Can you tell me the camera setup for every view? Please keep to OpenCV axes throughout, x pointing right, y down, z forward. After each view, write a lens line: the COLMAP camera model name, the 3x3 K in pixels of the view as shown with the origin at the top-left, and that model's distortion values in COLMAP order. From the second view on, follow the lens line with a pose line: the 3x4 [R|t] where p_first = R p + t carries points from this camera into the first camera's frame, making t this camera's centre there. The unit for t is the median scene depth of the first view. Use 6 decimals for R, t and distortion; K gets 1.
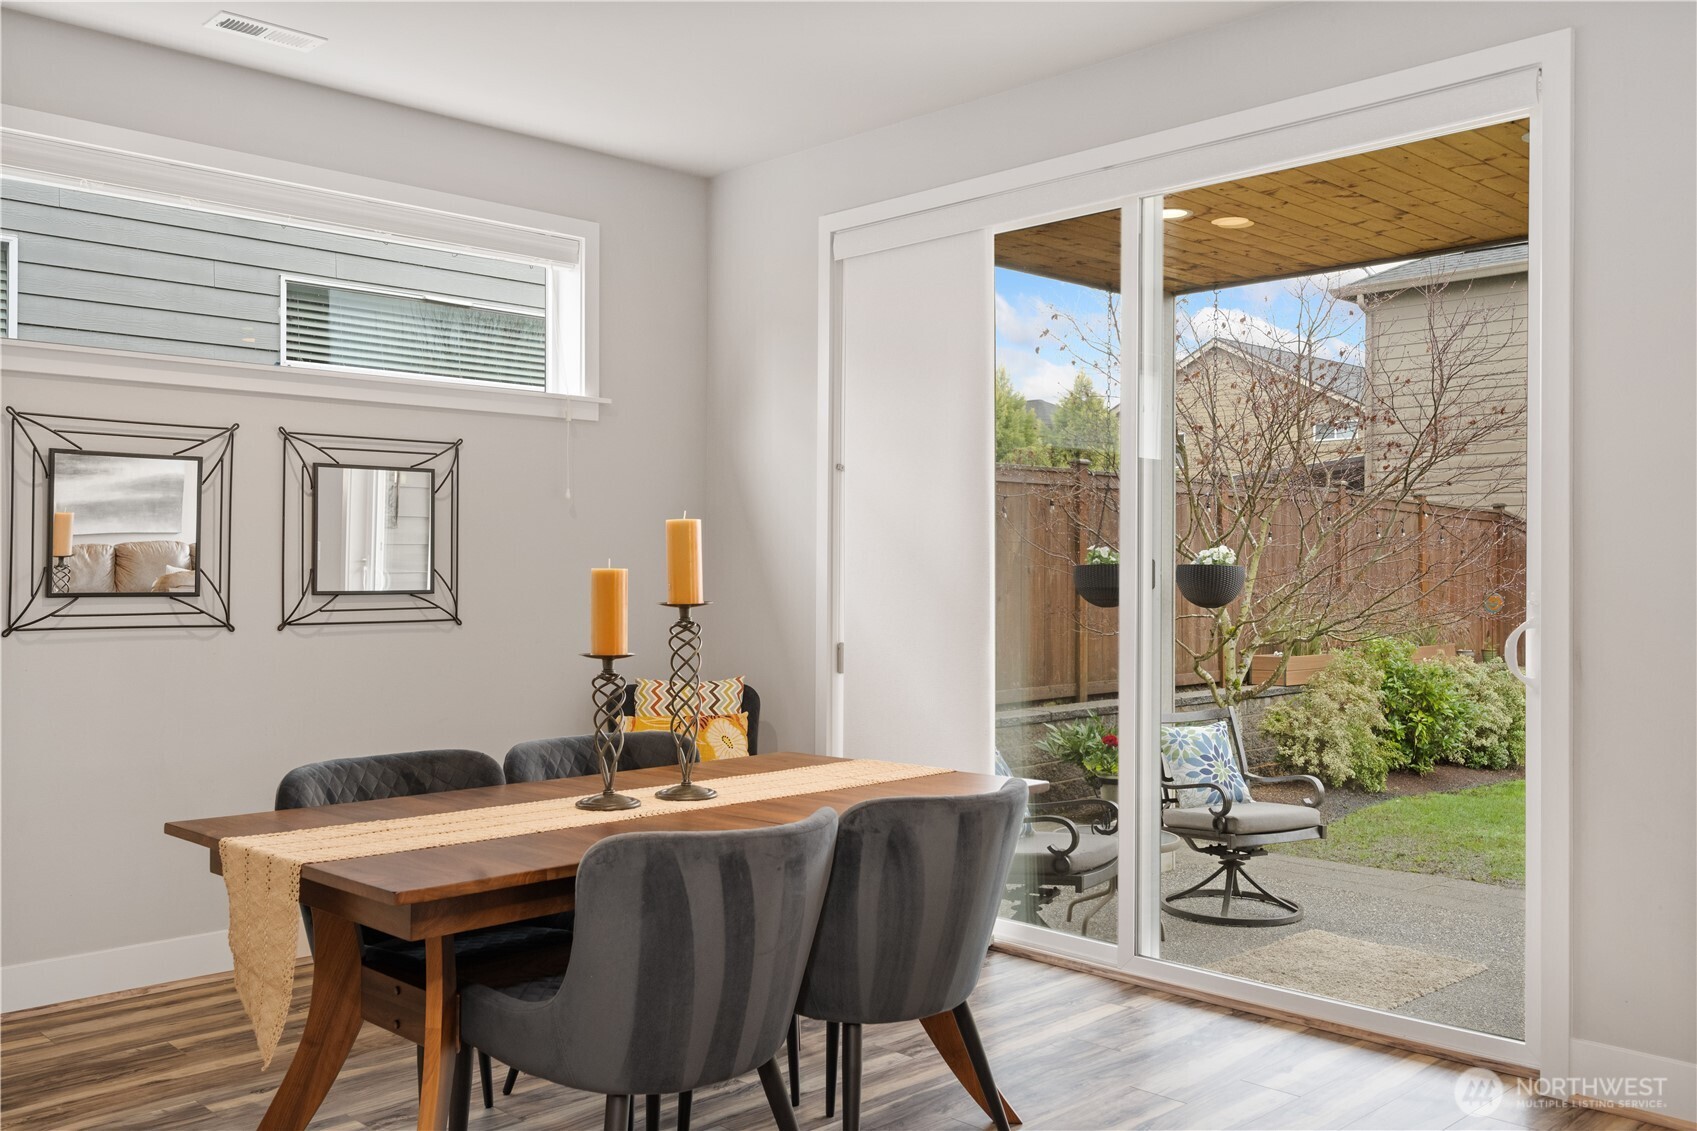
lens RADIAL K [[1479.1, 0, 844.4], [0, 1479.1, 562.6], [0, 0, 1]] dist [-0.000749, -0.002660]
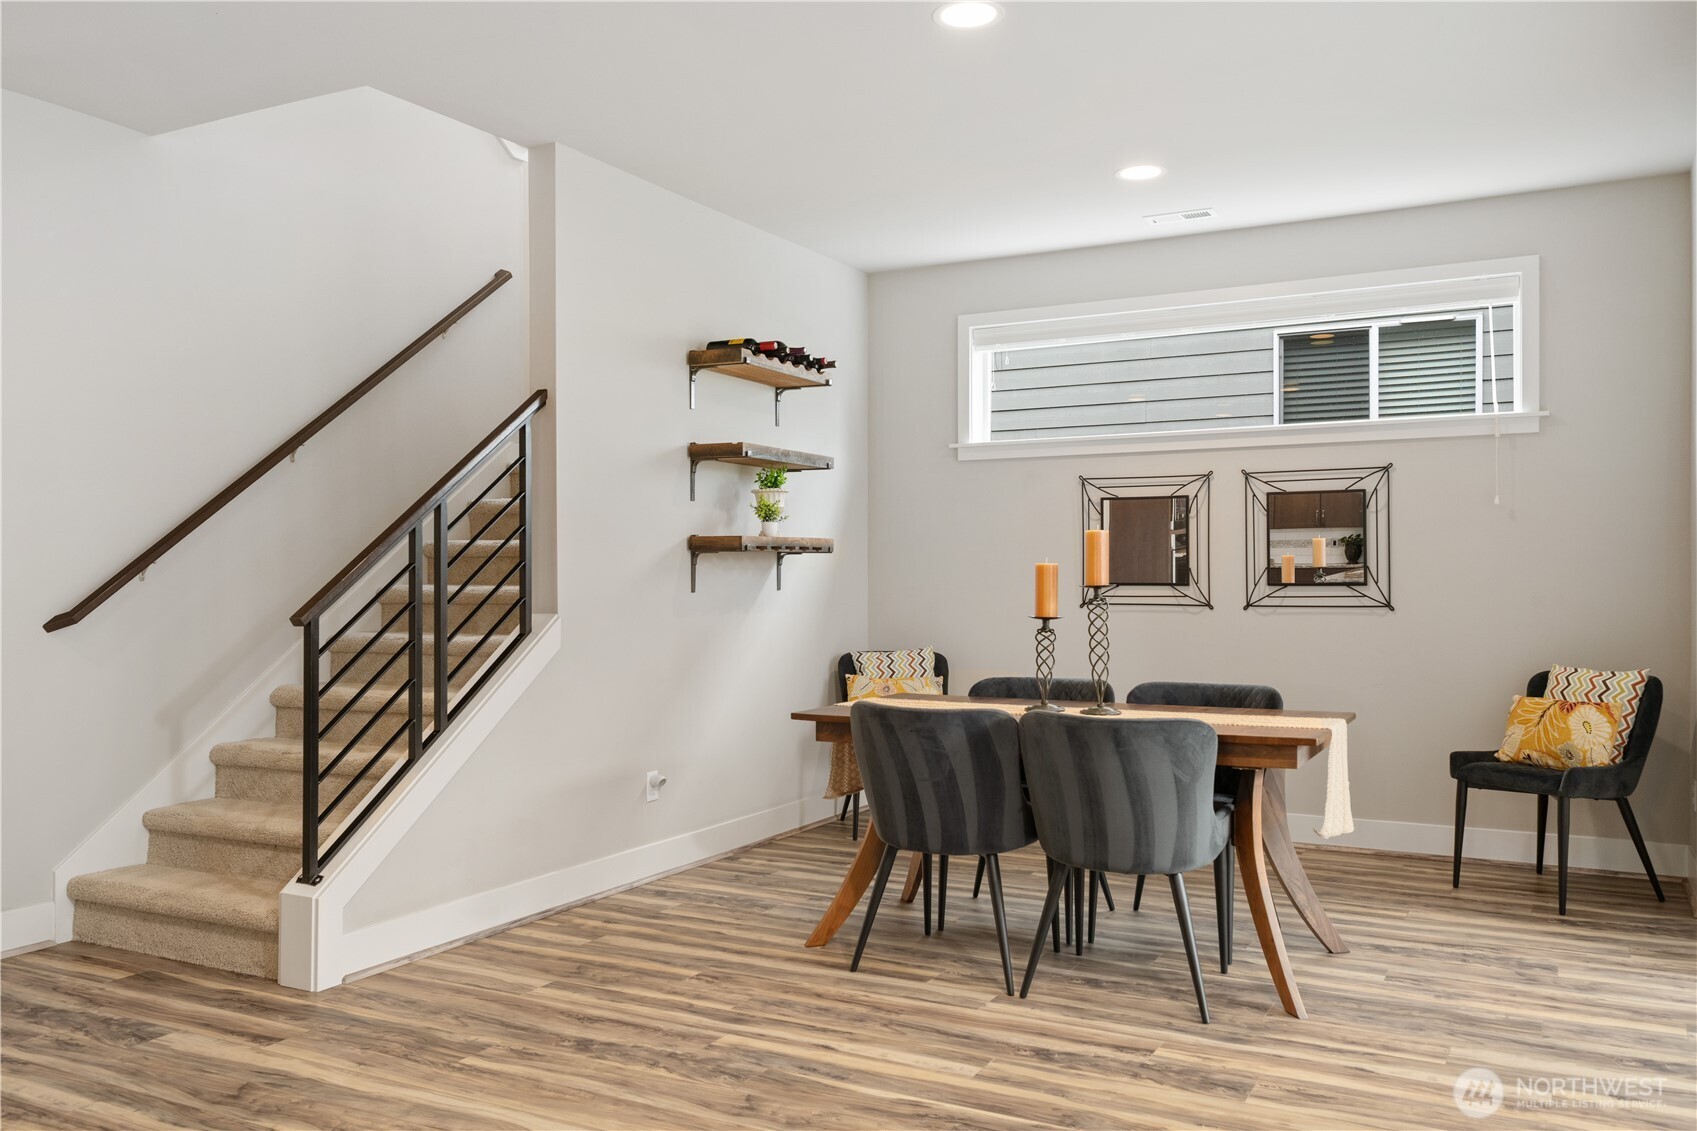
lens RADIAL K [[1387.6, 0, 837.7], [0, 1387.6, 567.6], [0, 0, 1]] dist [0.031243, 0.002234]
pose [[0.303577, -0.002126, -0.952805, 0.779271], [0.017407, 0.999843, 0.003315, -0.006982], [0.952648, -0.017592, 0.303566, 0.195684]]
